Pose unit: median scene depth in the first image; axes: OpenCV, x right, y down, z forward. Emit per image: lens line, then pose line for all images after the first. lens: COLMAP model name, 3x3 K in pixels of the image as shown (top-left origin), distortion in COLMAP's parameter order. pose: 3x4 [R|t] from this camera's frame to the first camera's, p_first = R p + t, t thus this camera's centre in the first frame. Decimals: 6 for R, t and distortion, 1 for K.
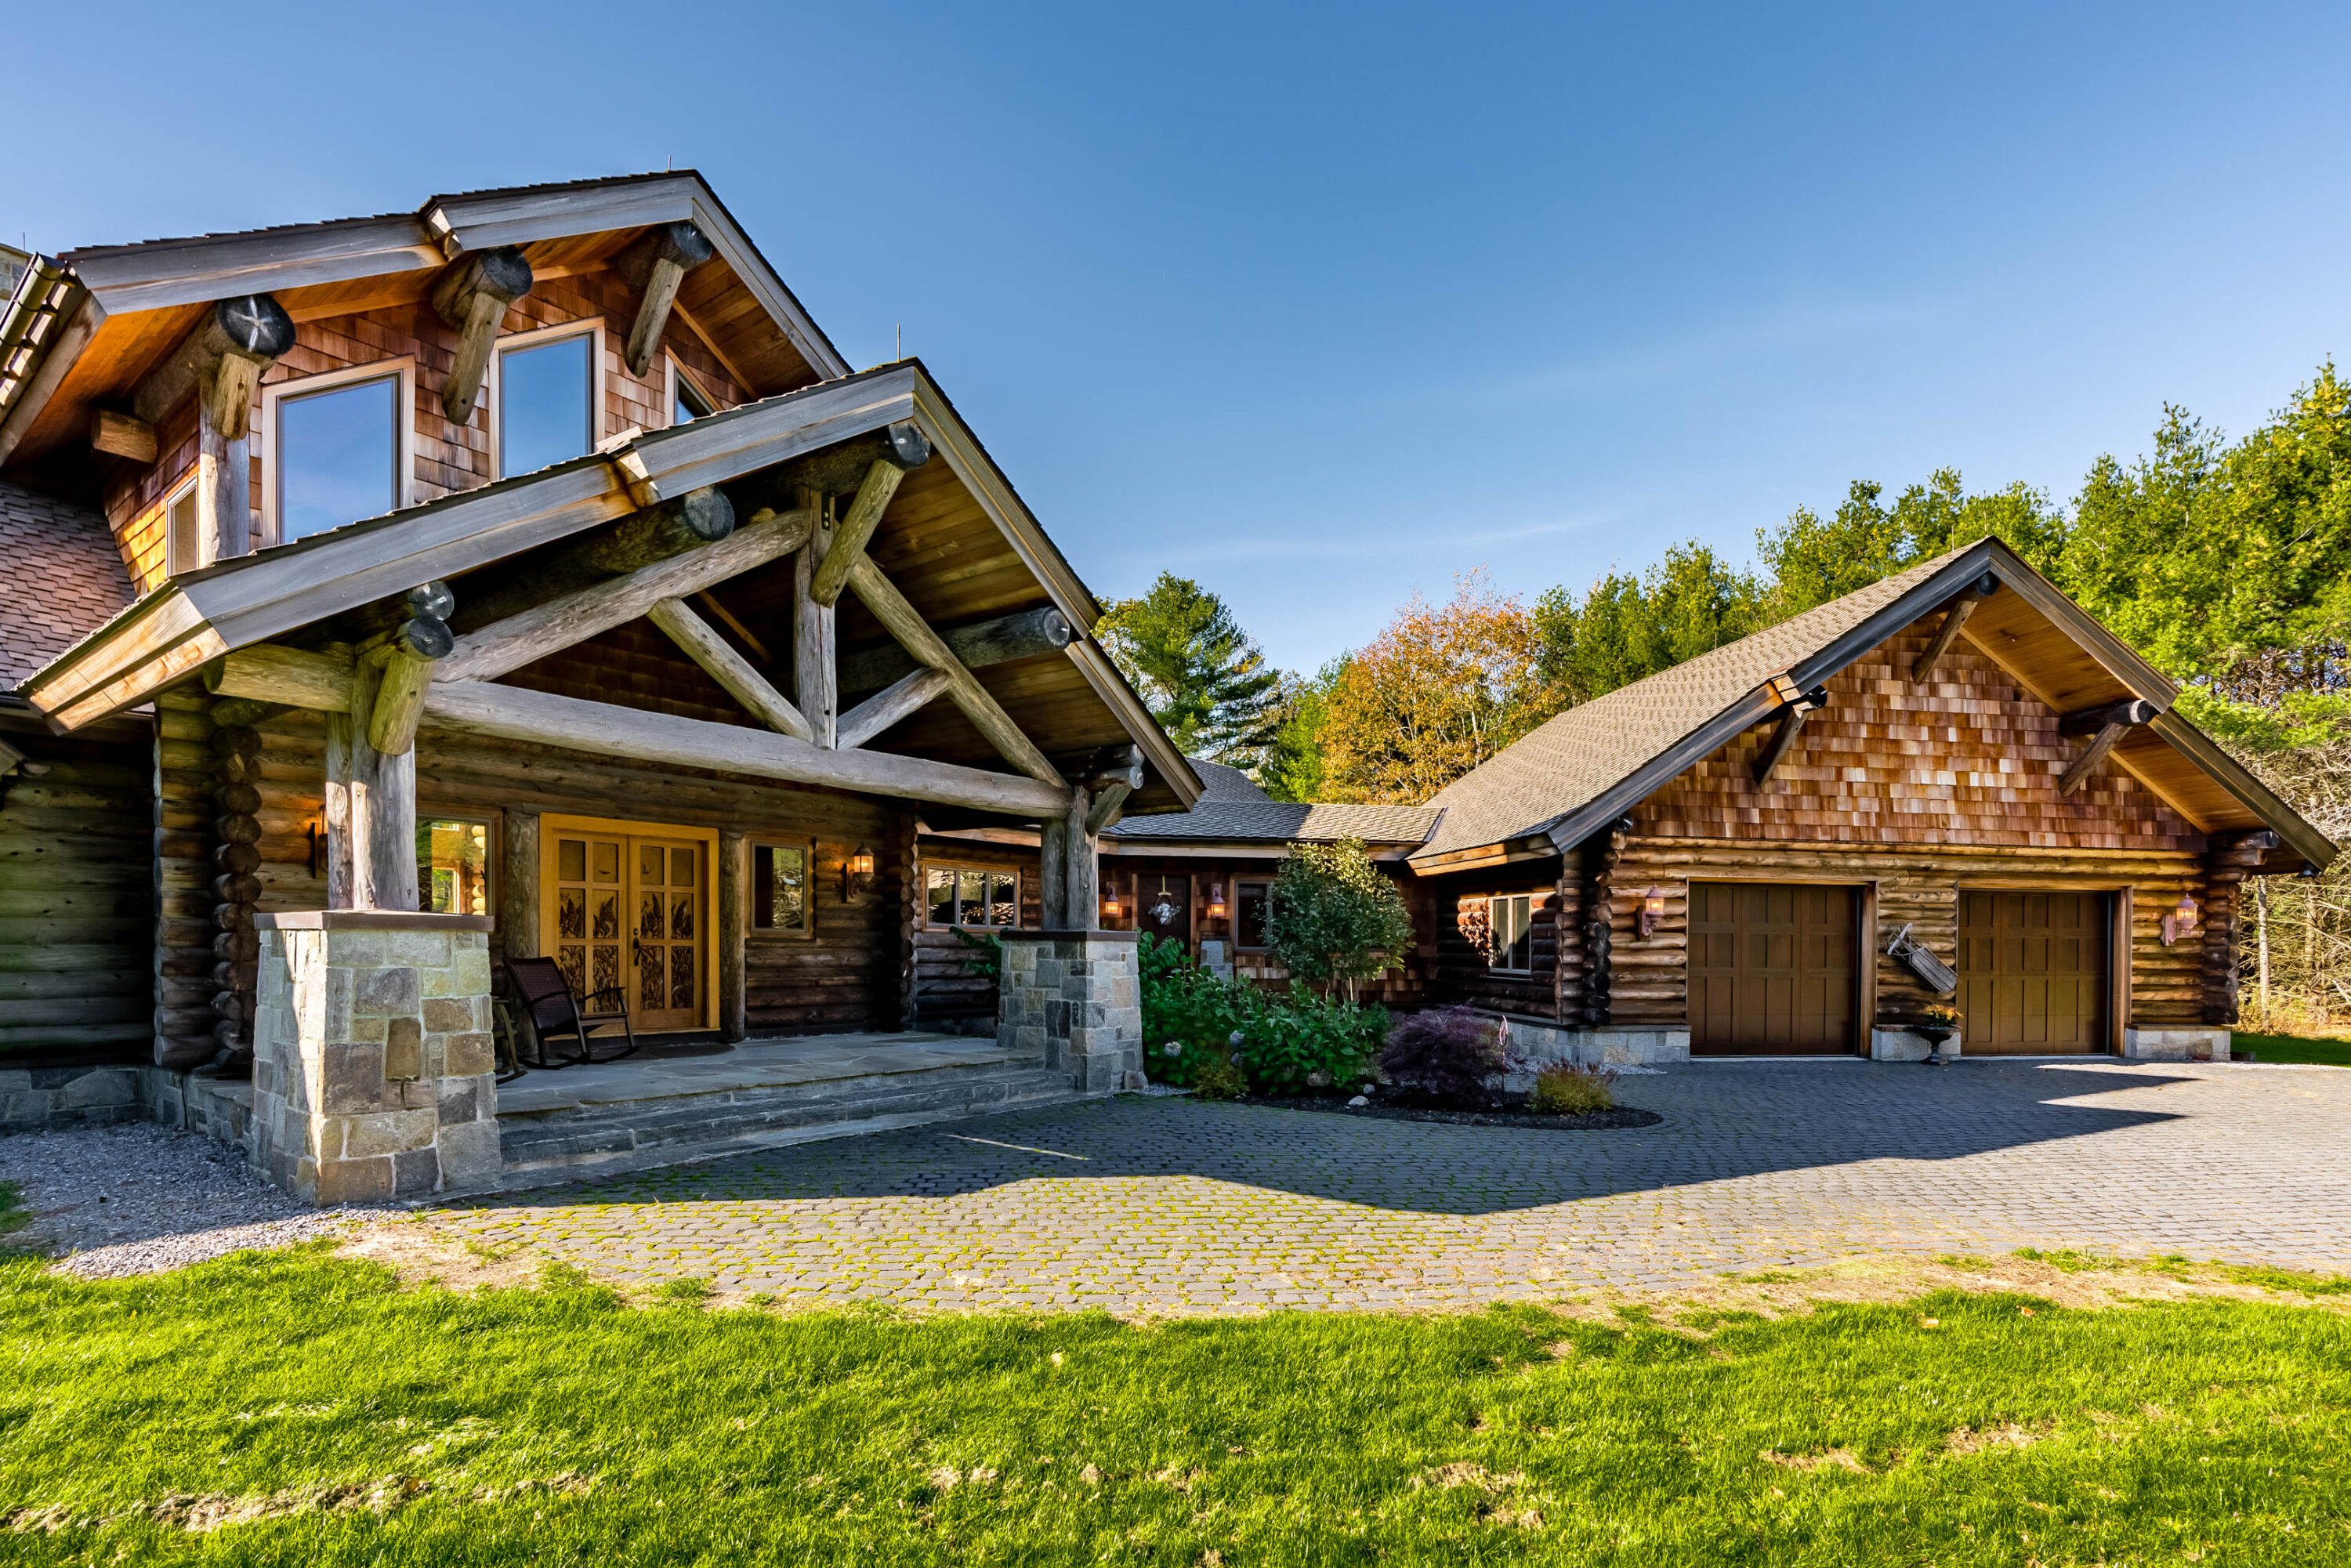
lens RADIAL K [[1129.7, 0, 1218.9], [0, 1129.7, 952.7], [0, 0, 1]] dist [-0.009256, 0.003512]
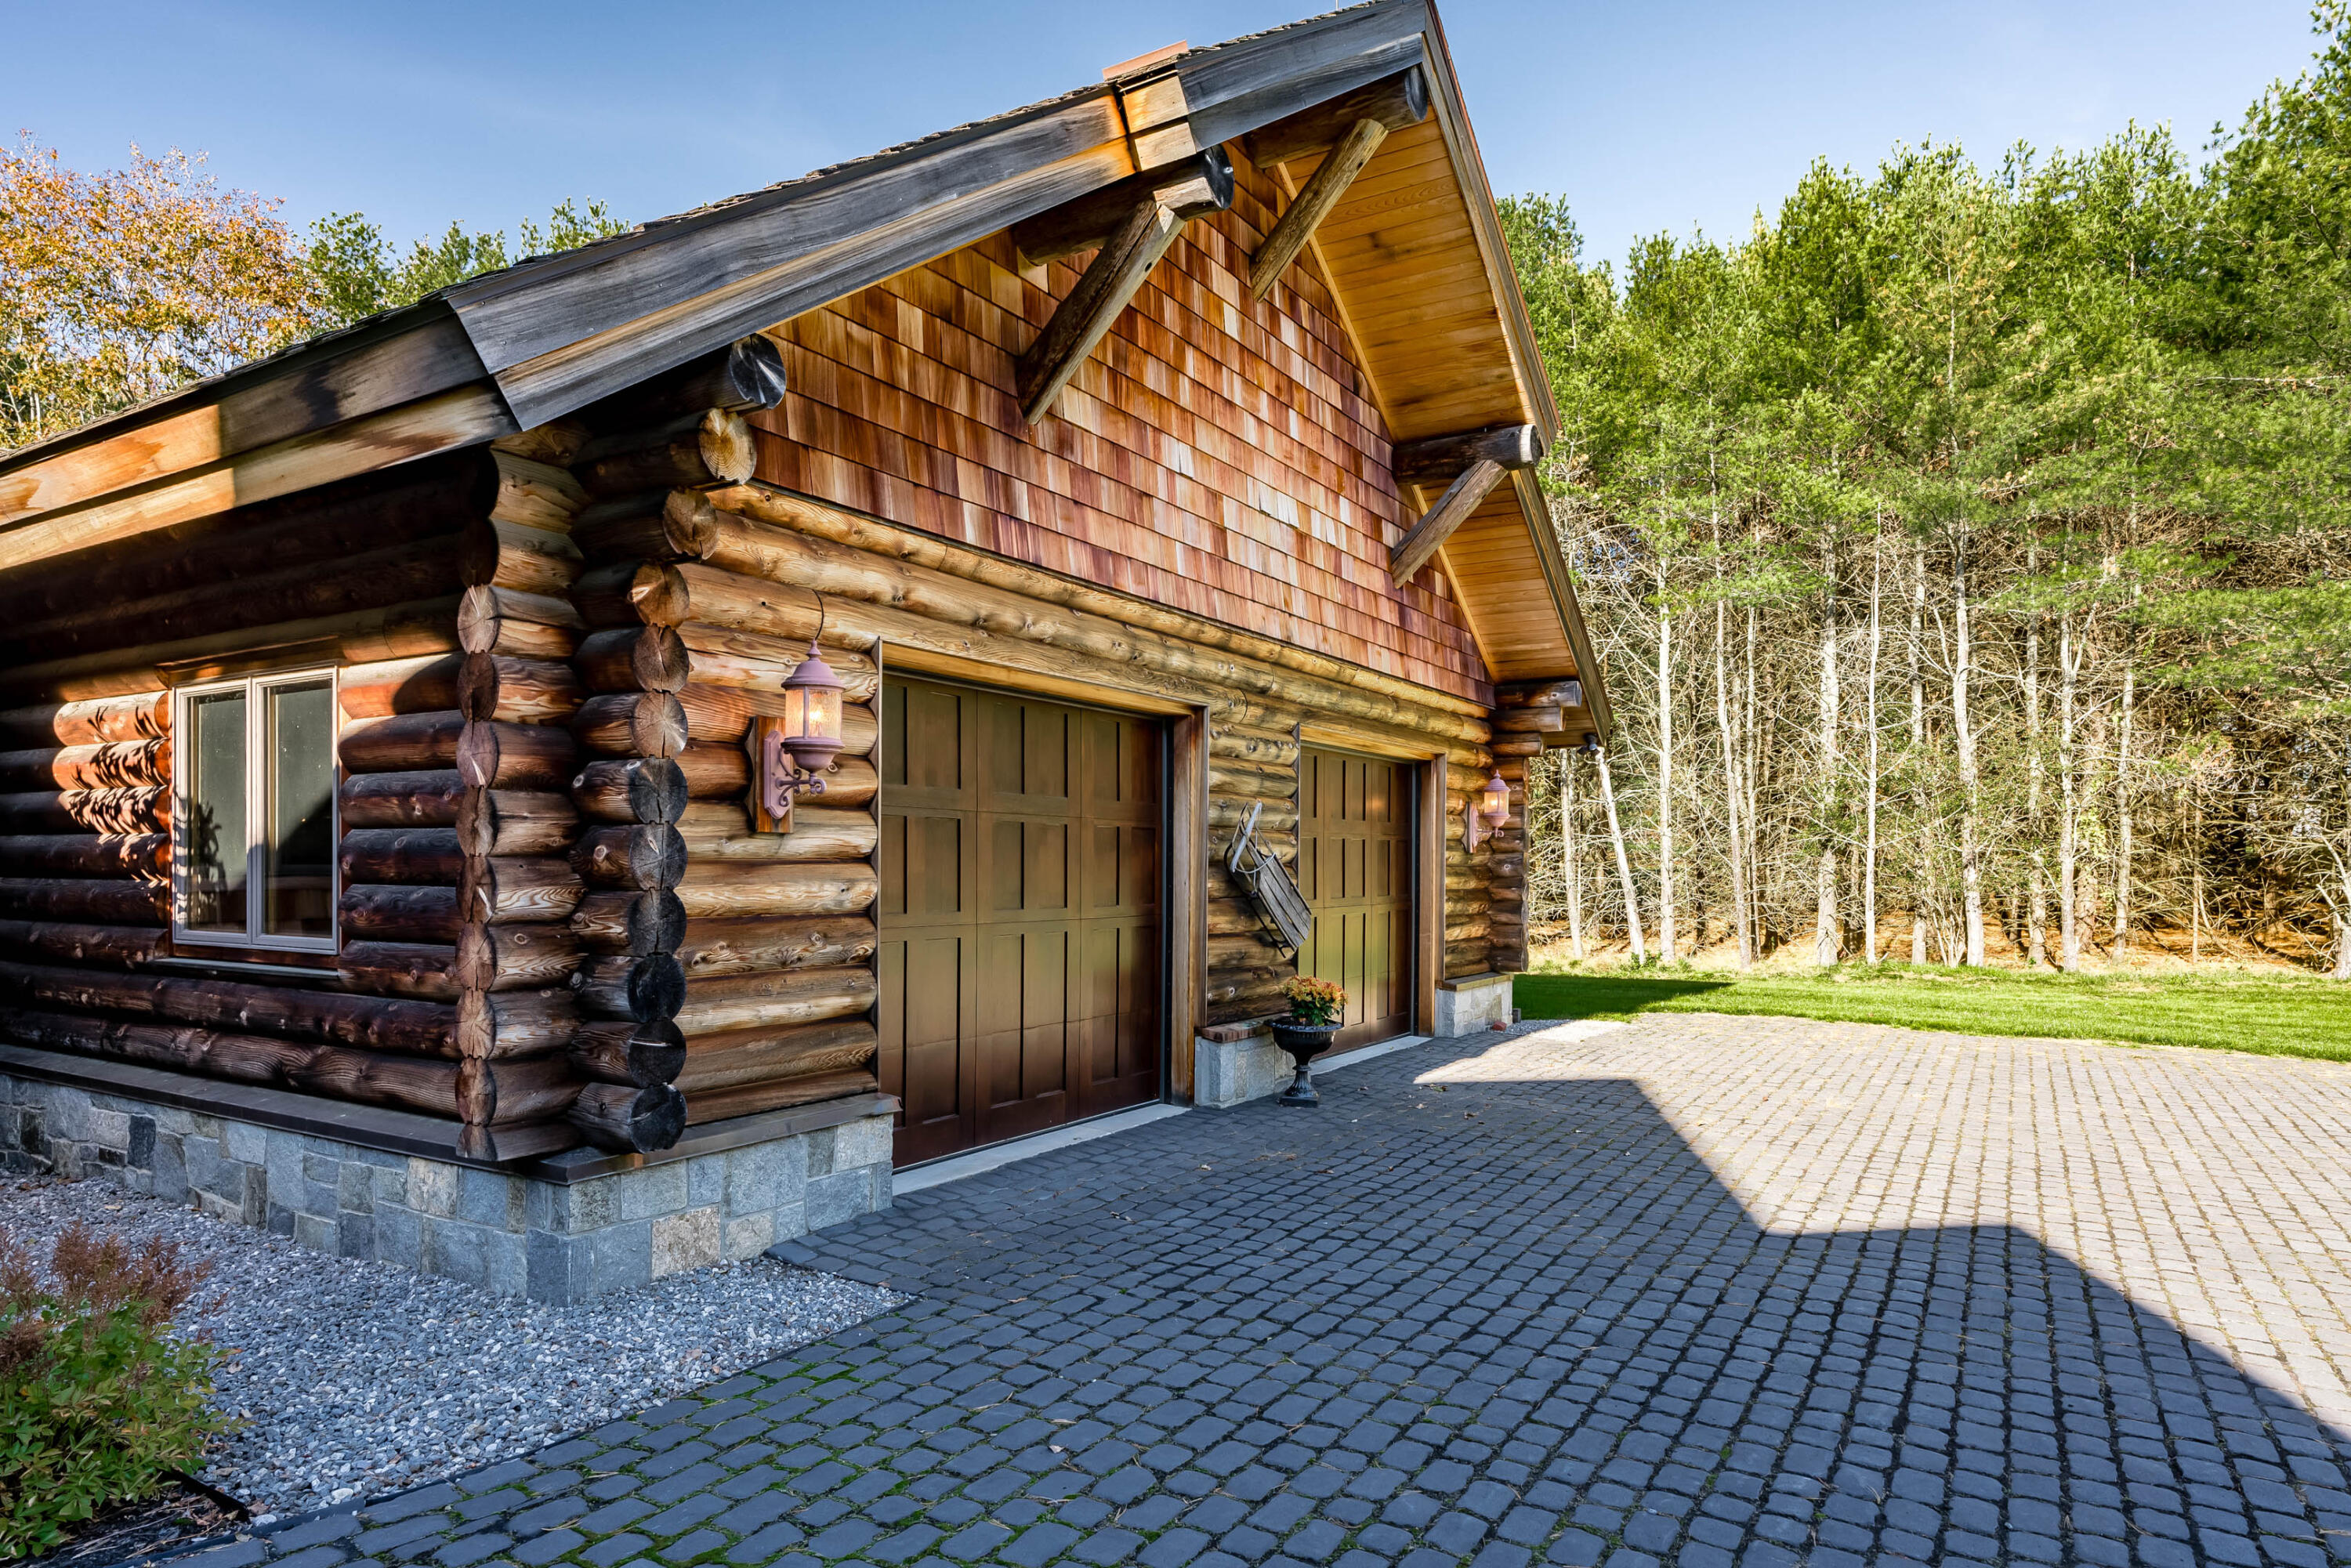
lens RADIAL K [[1346.2, 0, 1146.7], [0, 1346.2, 866.1], [0, 0, 1]] dist [0.001119, 0.000787]
pose [[0.672762, -0.006645, 0.739829, 0.177822], [0.004935, 0.999978, 0.004494, -0.003186], [-0.739842, 0.000627, 0.672780, 0.680921]]
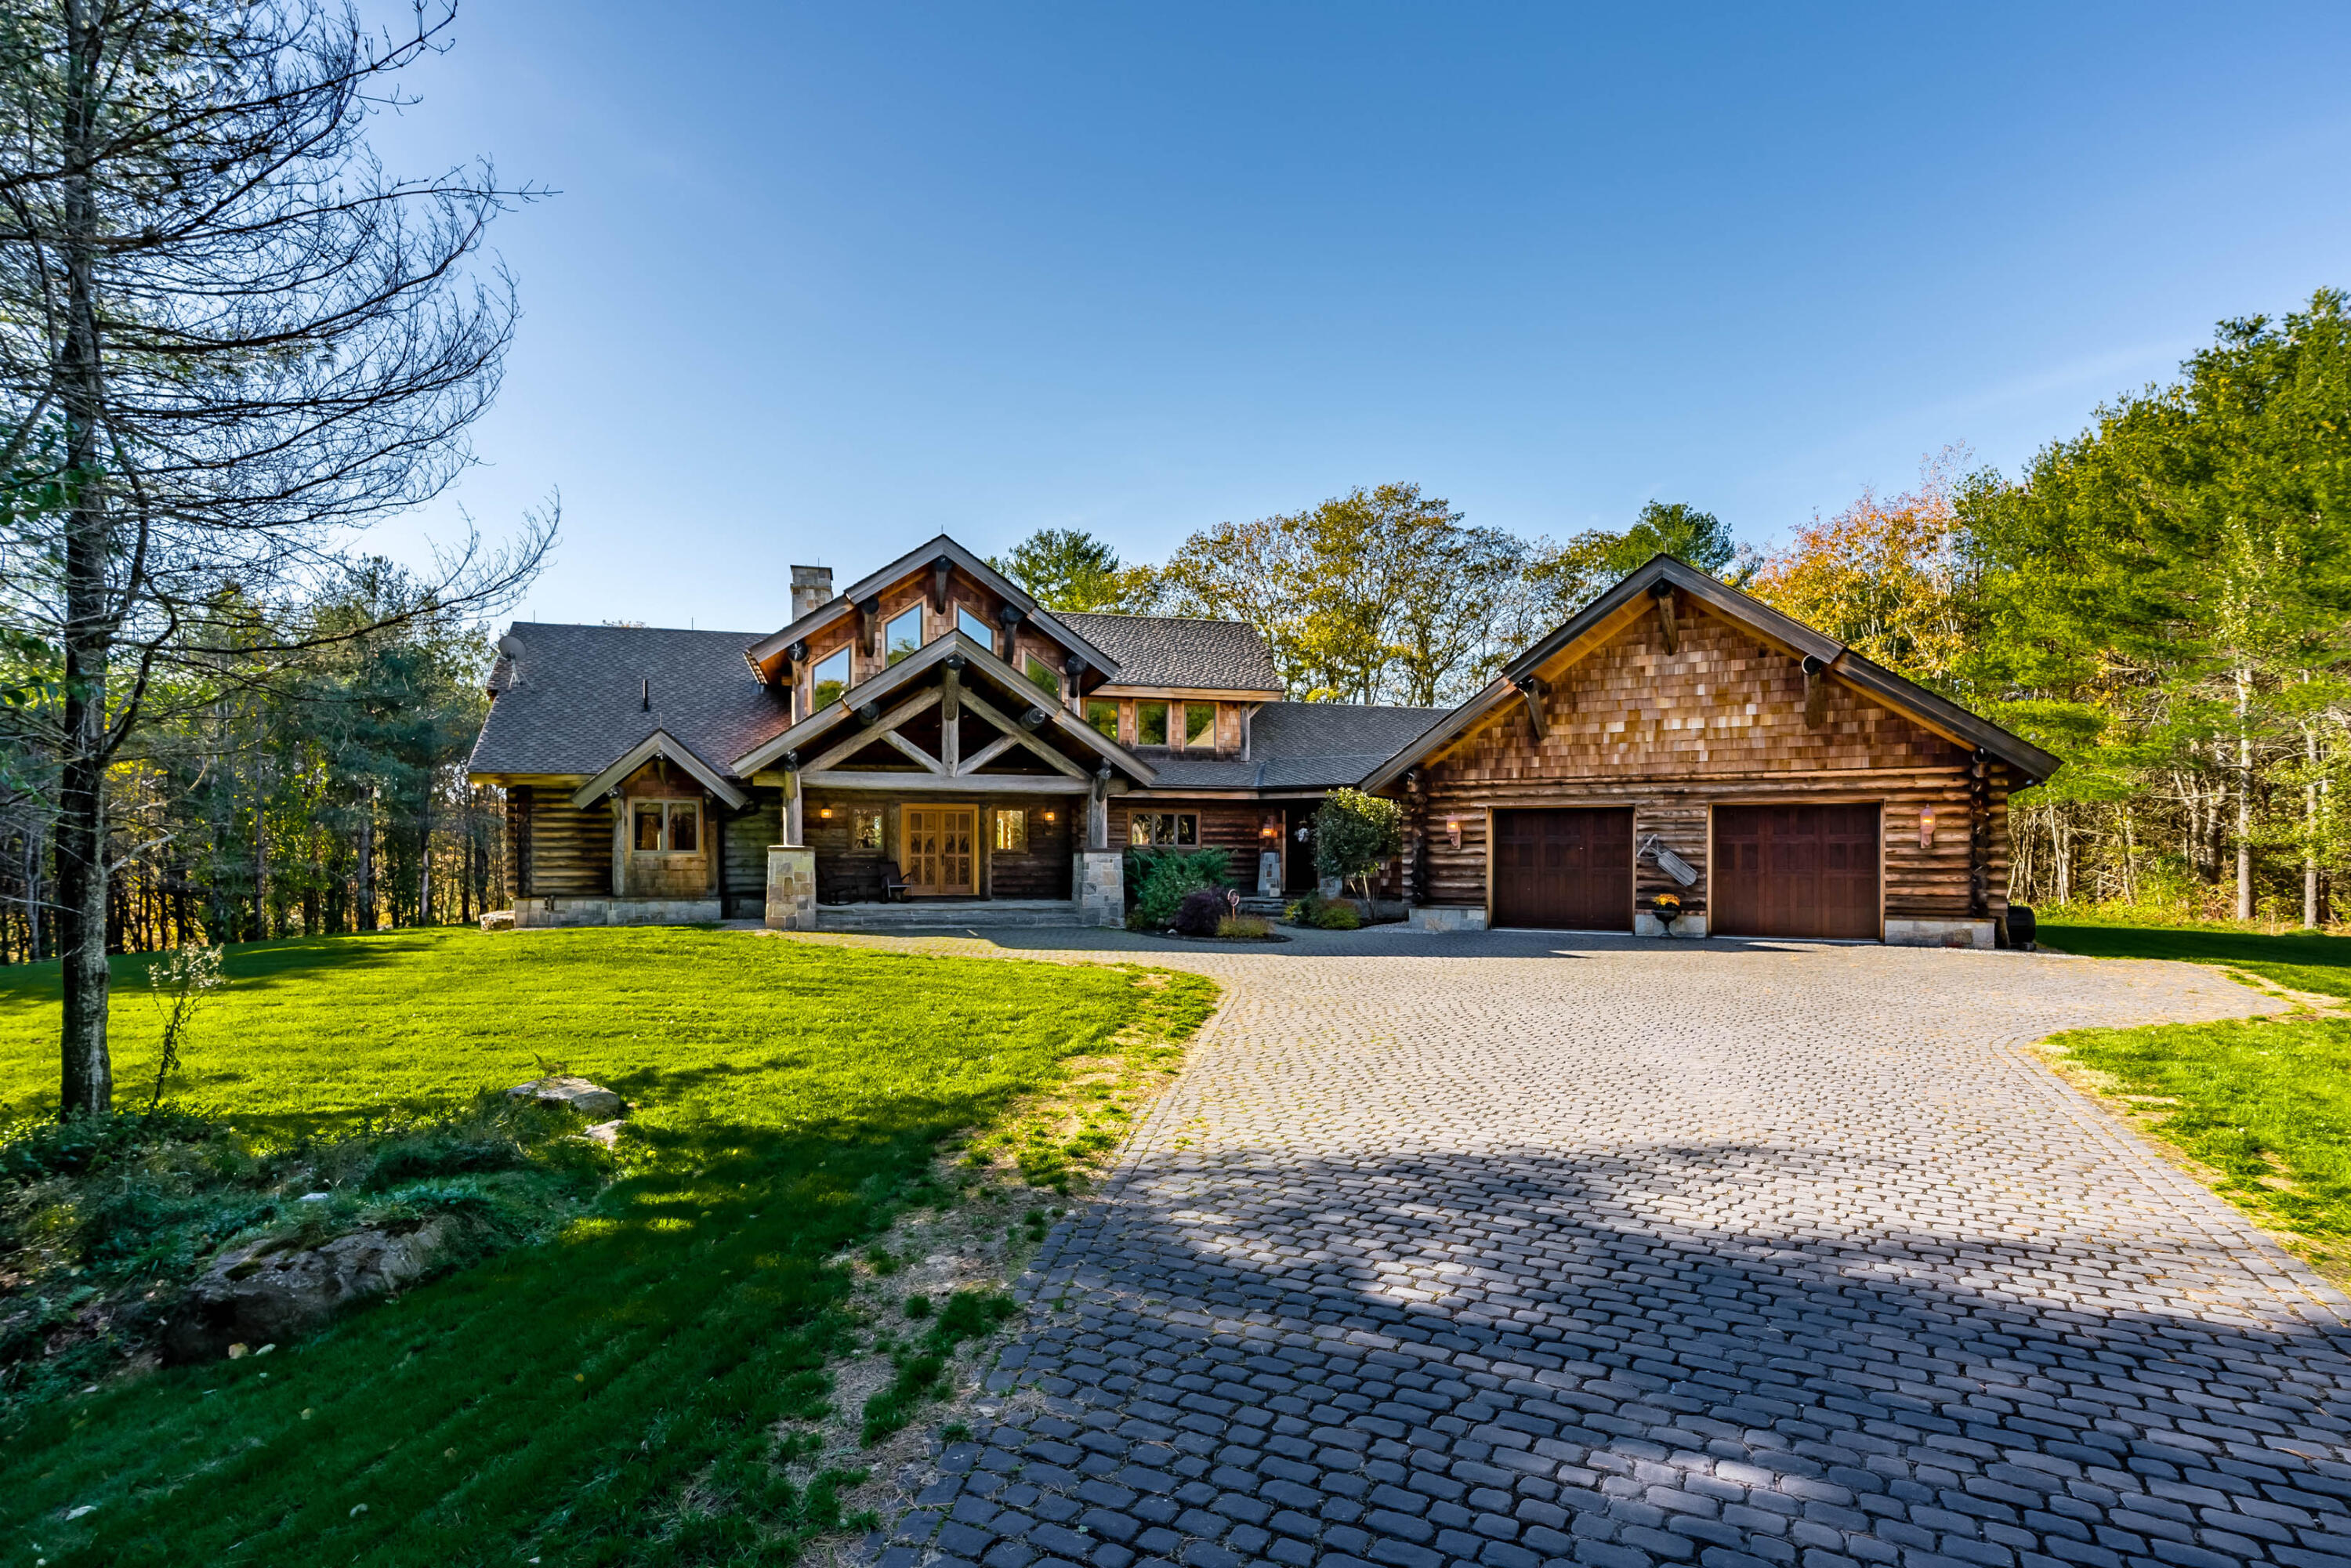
lens RADIAL K [[1251.2, 0, 1217.0], [0, 1251.2, 859.4], [0, 0, 1]] dist [-0.005437, 0.002246]
pose [[0.787198, -0.006852, -0.616662, 1.158181], [0.000896, 0.999950, -0.009967, 0.019446], [0.616700, 0.007293, 0.787165, -0.521483]]
